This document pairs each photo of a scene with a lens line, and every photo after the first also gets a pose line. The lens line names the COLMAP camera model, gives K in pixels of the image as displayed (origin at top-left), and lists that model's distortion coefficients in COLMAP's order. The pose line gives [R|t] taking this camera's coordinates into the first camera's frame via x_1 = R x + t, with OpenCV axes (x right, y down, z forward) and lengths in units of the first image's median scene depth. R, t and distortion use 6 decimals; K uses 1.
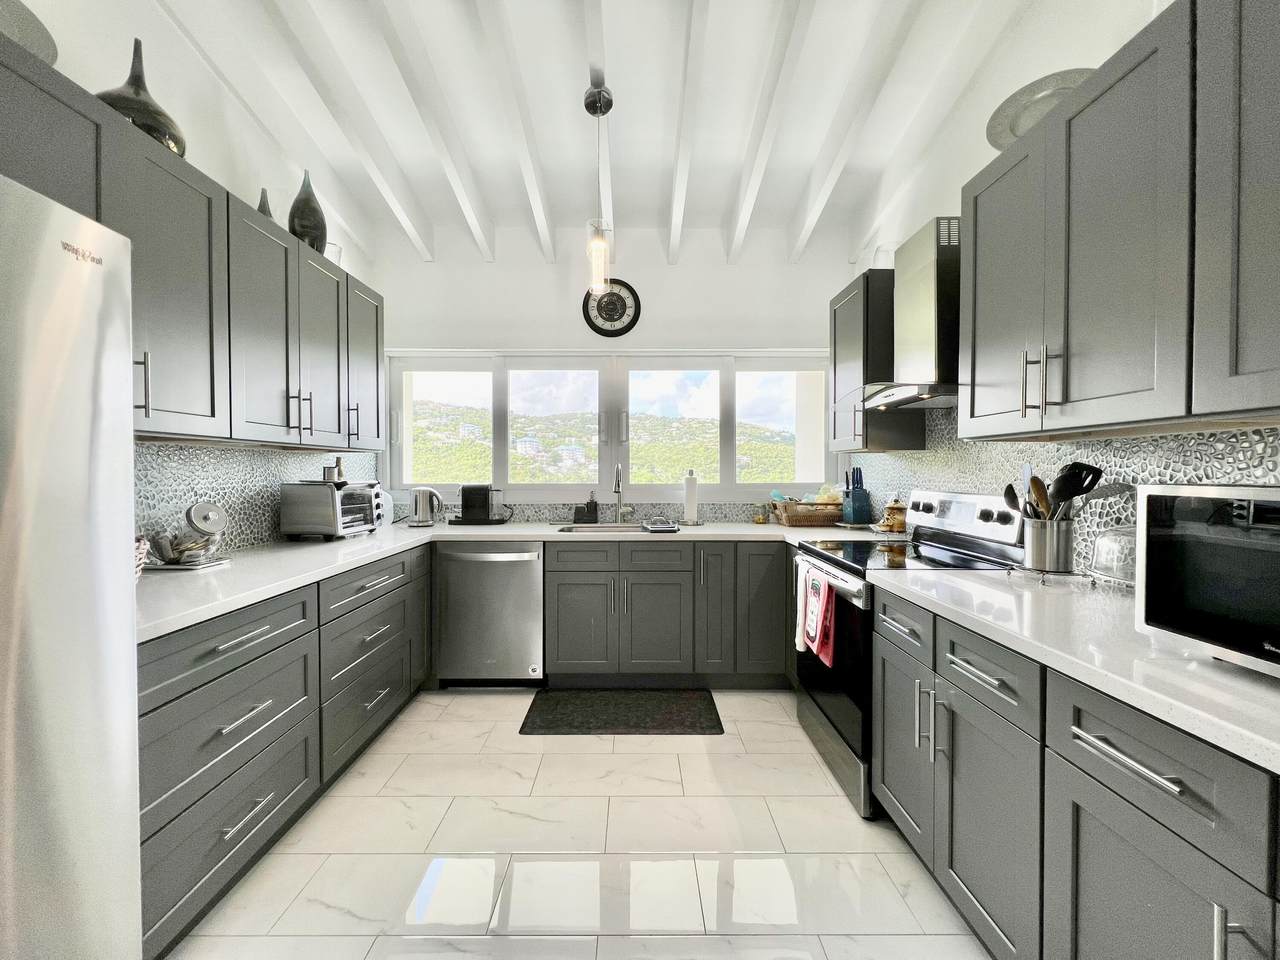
lens RADIAL K [[515.6, 0, 640.0], [0, 515.6, 480.0], [0, 0, 1]] dist [-0.001165, -0.000024]
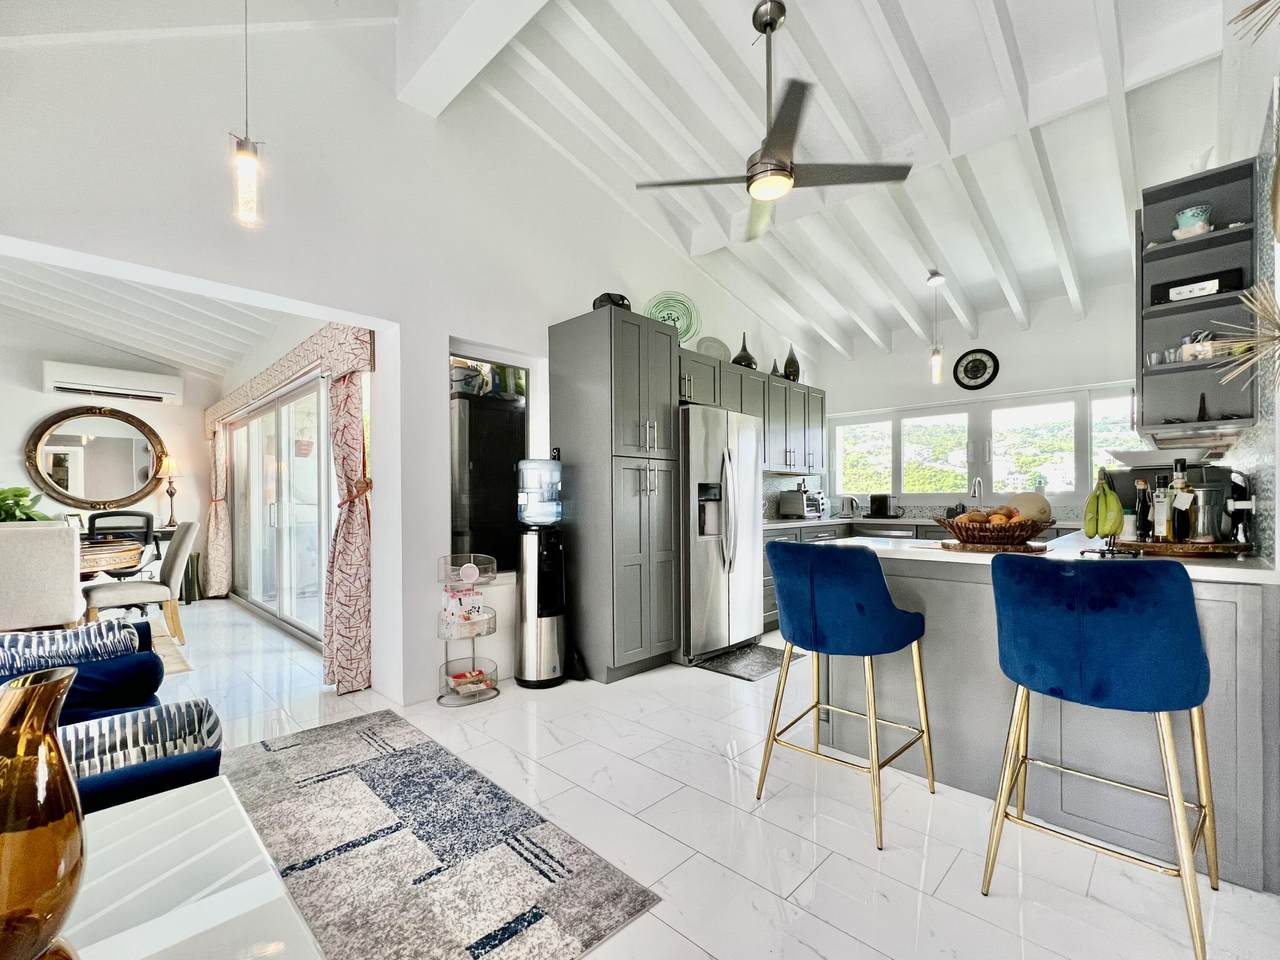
lens RADIAL K [[564.8, 0, 635.1], [0, 564.8, 498.3], [0, 0, 1]] dist [-0.000874, -0.000033]
pose [[0.708515, -0.006983, -0.705662, 0.423294], [-0.006174, 0.999851, -0.016093, 0.062204], [0.705669, 0.015759, 0.708366, -0.865332]]
